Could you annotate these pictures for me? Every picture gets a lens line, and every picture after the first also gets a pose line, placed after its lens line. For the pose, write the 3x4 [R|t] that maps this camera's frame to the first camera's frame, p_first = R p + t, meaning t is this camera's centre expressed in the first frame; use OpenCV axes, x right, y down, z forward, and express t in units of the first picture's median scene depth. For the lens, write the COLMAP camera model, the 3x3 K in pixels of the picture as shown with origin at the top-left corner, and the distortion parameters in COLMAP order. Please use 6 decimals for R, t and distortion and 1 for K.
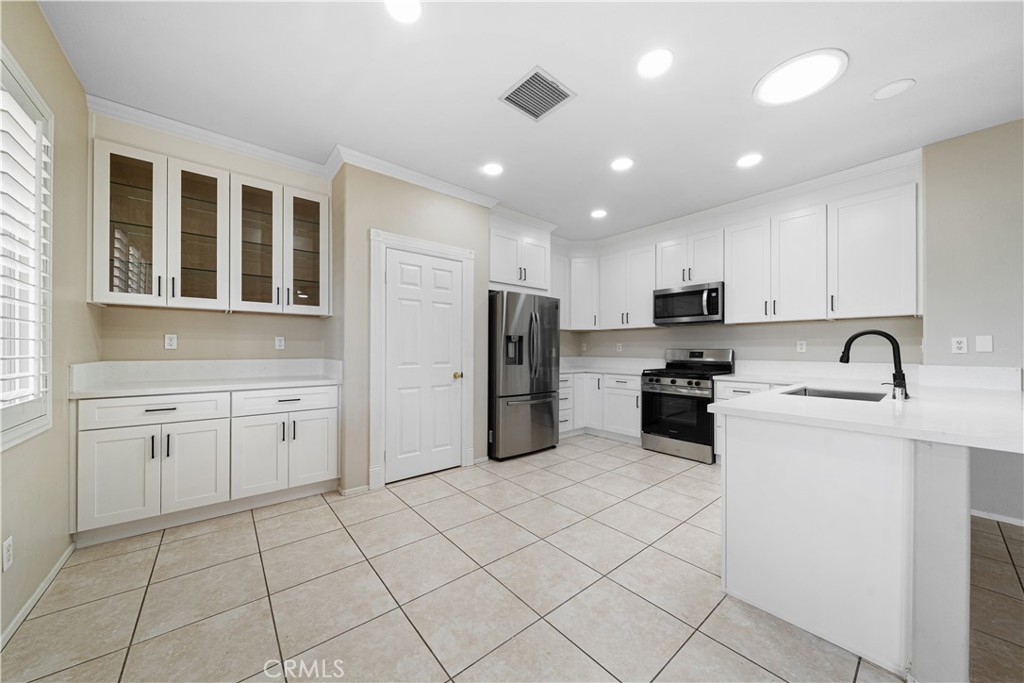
lens RADIAL K [[350.5, 0, 509.7], [0, 350.5, 349.1], [0, 0, 1]] dist [-0.001291, -0.000157]
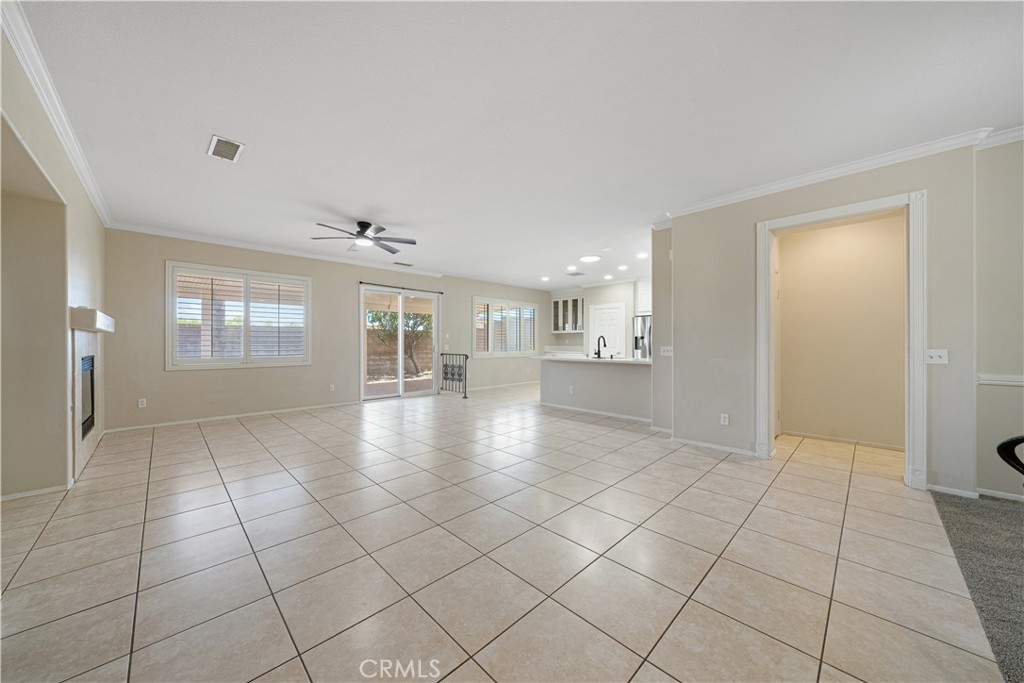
lens RADIAL K [[351.6, 0, 506.5], [0, 351.6, 342.4], [0, 0, 1]] dist [-0.001020, -0.000158]
pose [[0.084121, -0.004644, -0.996445, 2.708032], [0.000132, 0.999989, -0.004649, 0.010676], [0.996456, 0.000260, 0.084120, -0.030119]]
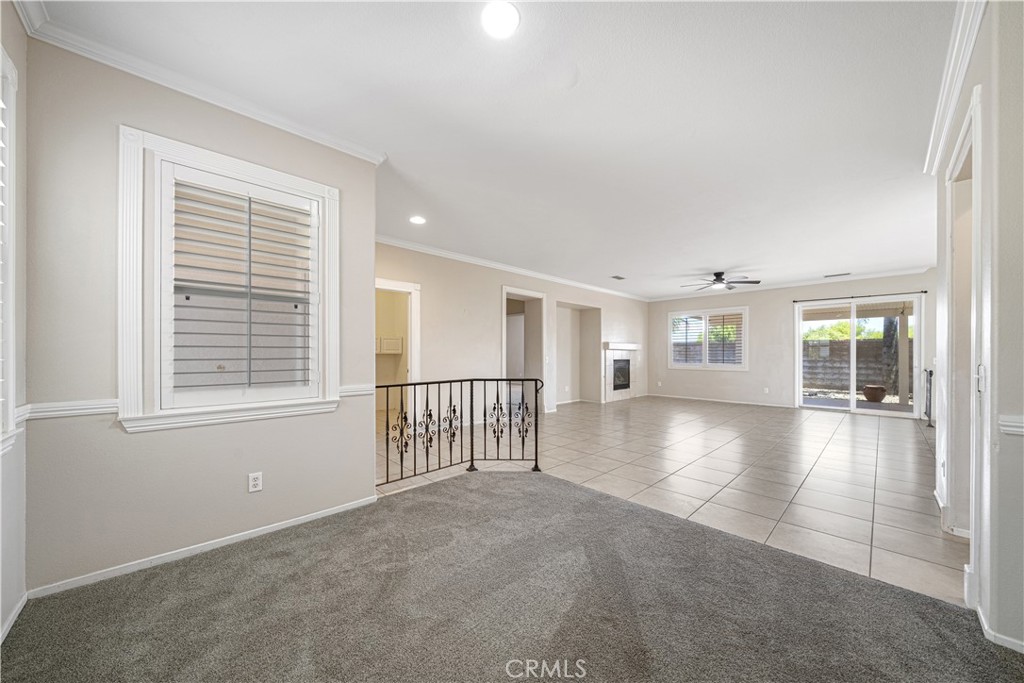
lens RADIAL K [[351.6, 0, 506.5], [0, 351.6, 342.4], [0, 0, 1]] dist [-0.001020, -0.000158]
pose [[-0.997347, -0.012179, -0.071773, 2.617734], [-0.009710, 0.999353, -0.034645, 0.015288], [0.072149, -0.033856, -0.996819, 1.598910]]
